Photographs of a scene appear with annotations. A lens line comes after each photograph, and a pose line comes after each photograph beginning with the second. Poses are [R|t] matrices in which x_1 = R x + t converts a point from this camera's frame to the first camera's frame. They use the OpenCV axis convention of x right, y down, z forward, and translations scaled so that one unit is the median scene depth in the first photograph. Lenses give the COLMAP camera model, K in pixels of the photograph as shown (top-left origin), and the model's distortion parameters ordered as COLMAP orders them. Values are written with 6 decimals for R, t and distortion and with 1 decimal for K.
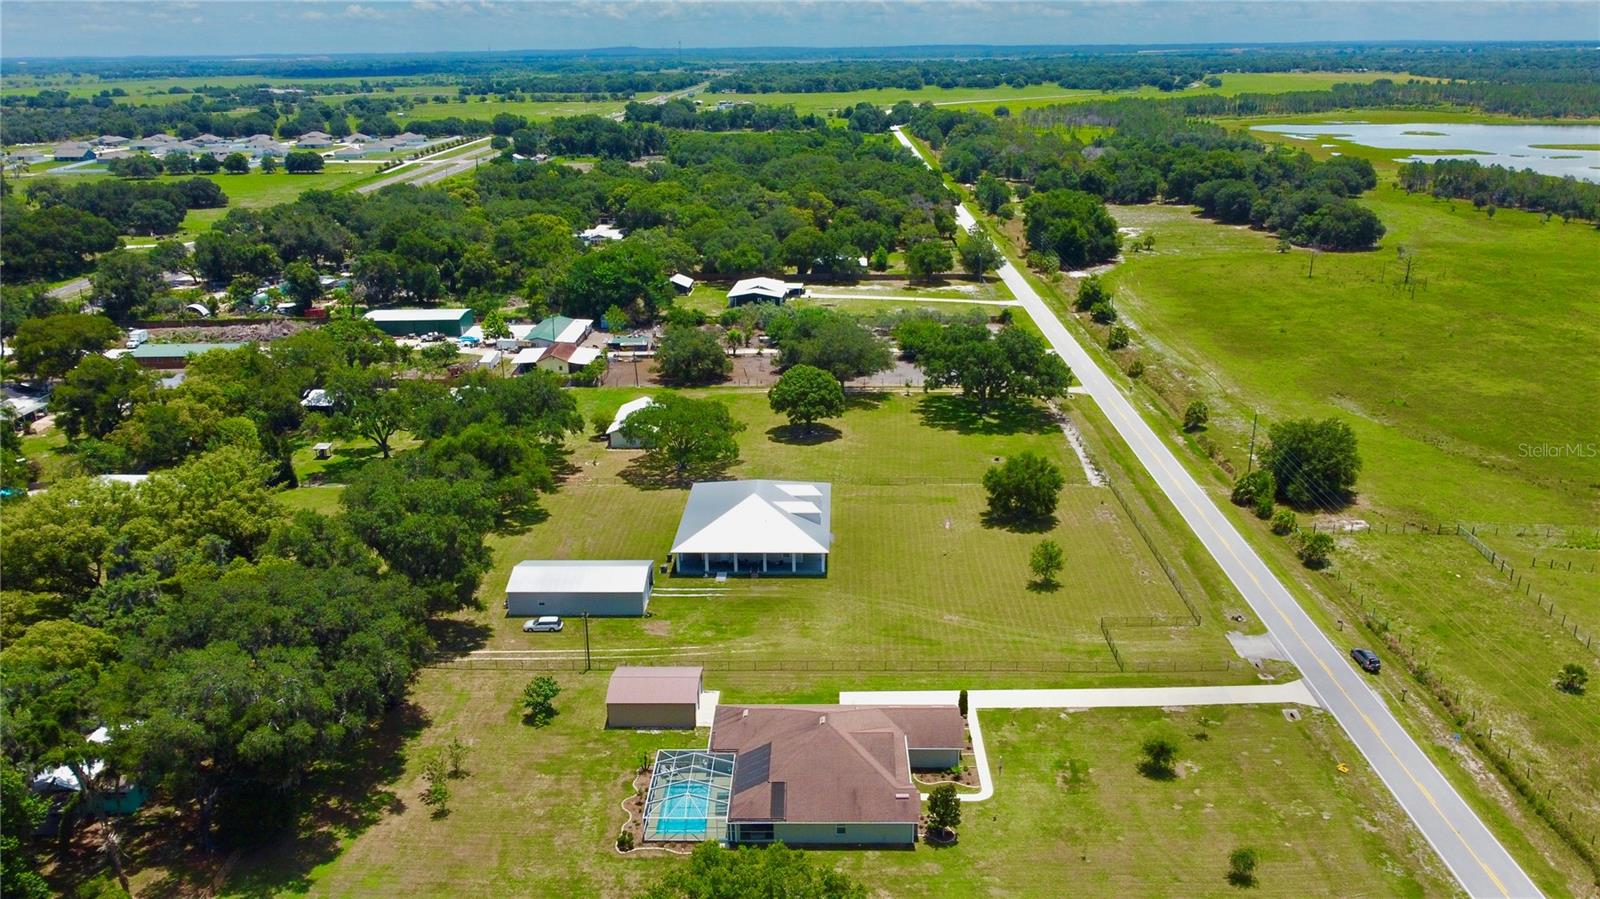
lens RADIAL K [[1217.5, 0, 800.5], [0, 1217.5, 438.4], [0, 0, 1]] dist [-0.005127, 0.001440]
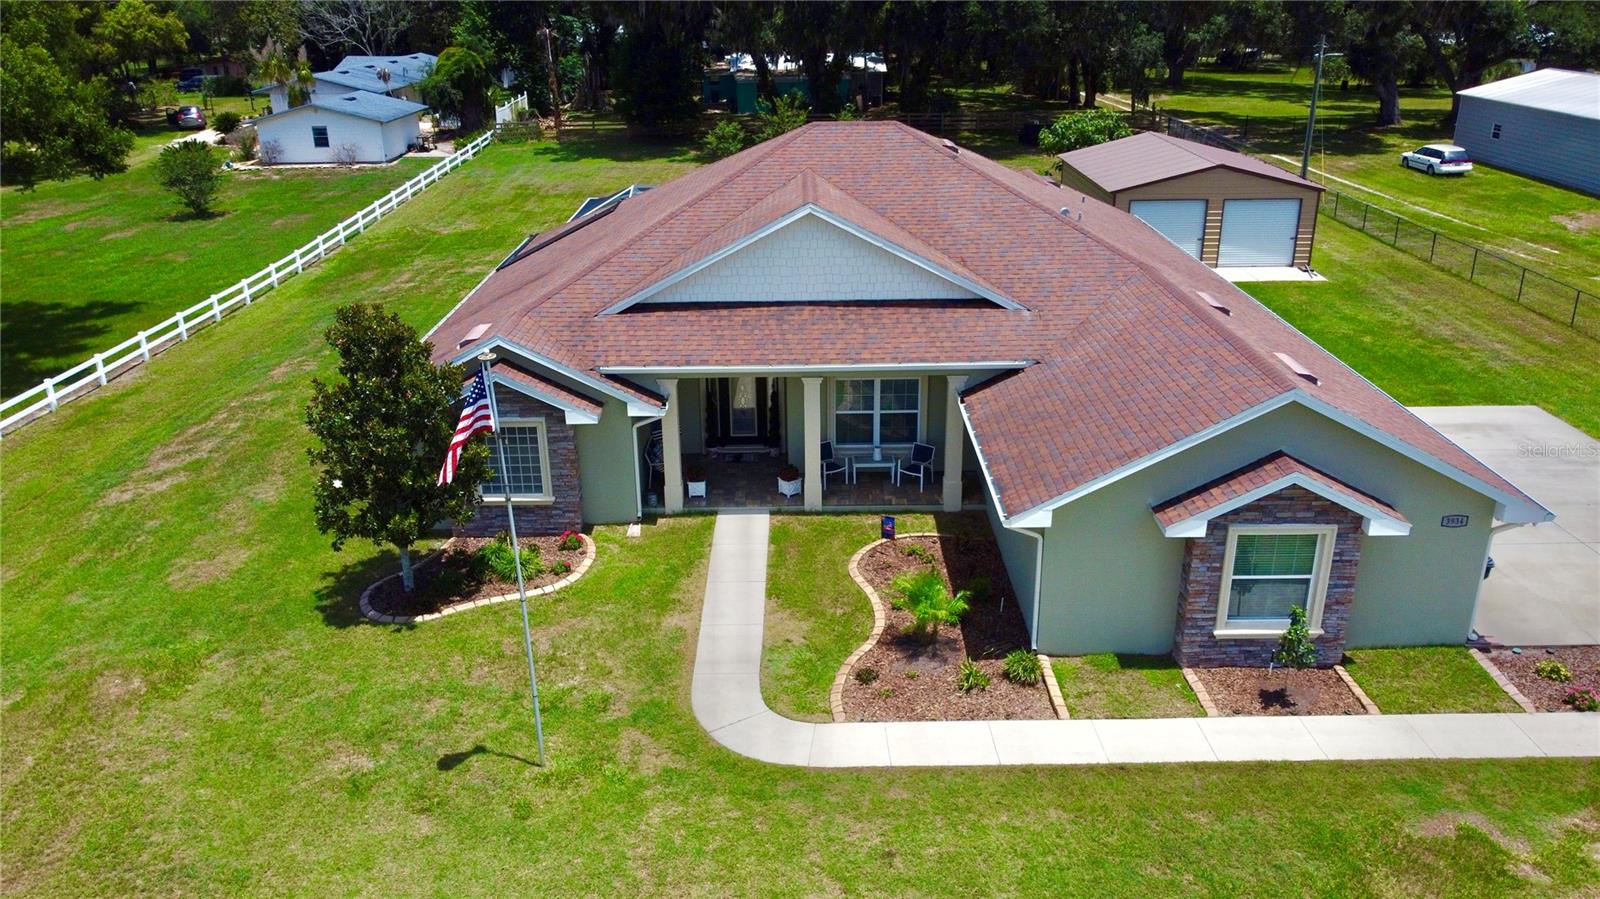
lens RADIAL K [[1217.5, 0, 803.2], [0, 1217.5, 455.3], [0, 0, 1]] dist [-0.005127, 0.001440]
pose [[0.021392, 0.376961, -0.925982, 0.195743], [-0.296856, 0.886819, 0.354160, 0.142320], [0.954683, 0.267307, 0.130874, 0.677362]]
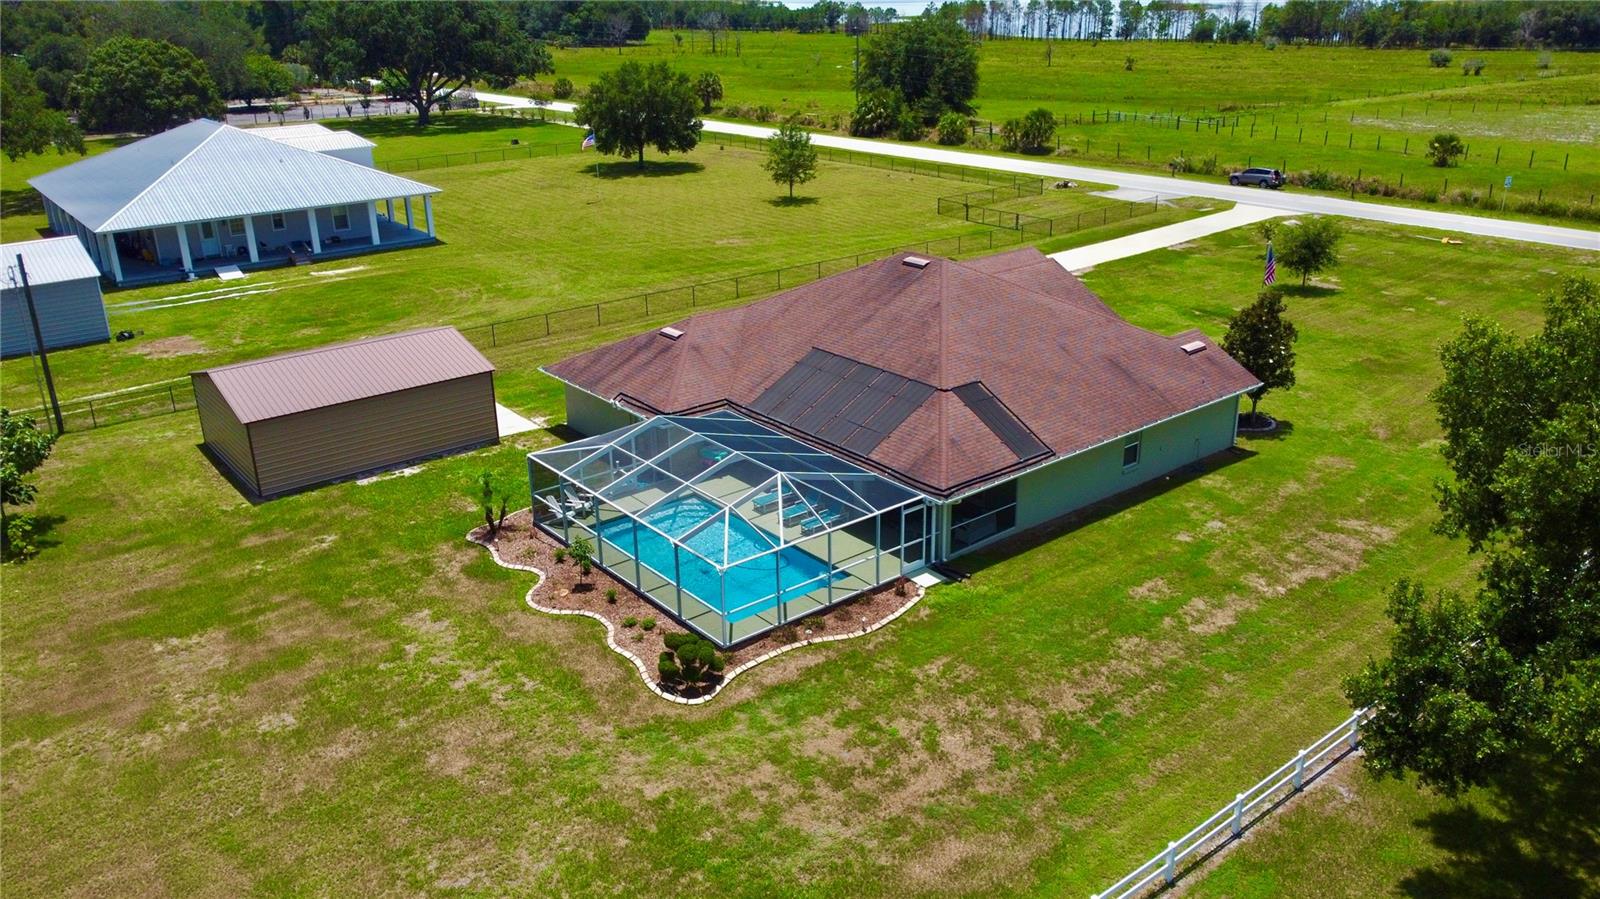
lens RADIAL K [[1217.5, 0, 797.3], [0, 1217.5, 440.6], [0, 0, 1]] dist [-0.005127, 0.001440]
pose [[0.768161, -0.227806, 0.598358, -0.185830], [0.203796, 0.972950, 0.108791, 0.164795], [-0.606956, 0.038374, 0.793809, 0.490070]]
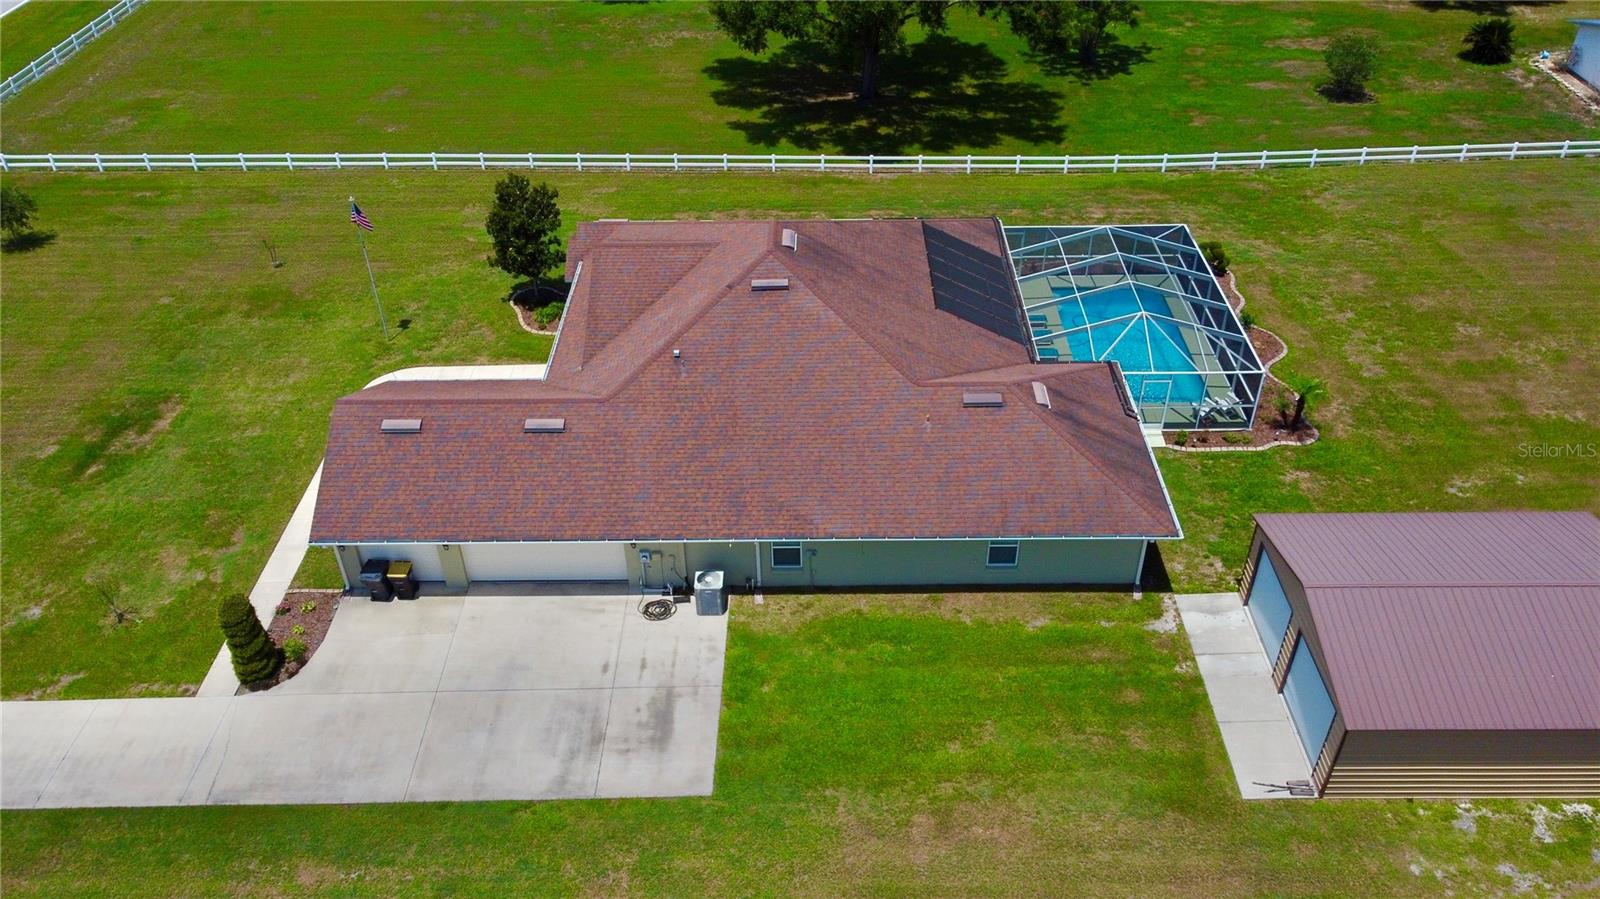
lens RADIAL K [[1217.5, 0, 804.9], [0, 1217.5, 458.7], [0, 0, 1]] dist [-0.005127, 0.001440]
pose [[-0.999580, 0.028420, 0.005707, 0.009434], [0.020897, 0.570063, 0.821335, -0.012271], [0.020089, 0.821109, -0.570418, 0.868061]]
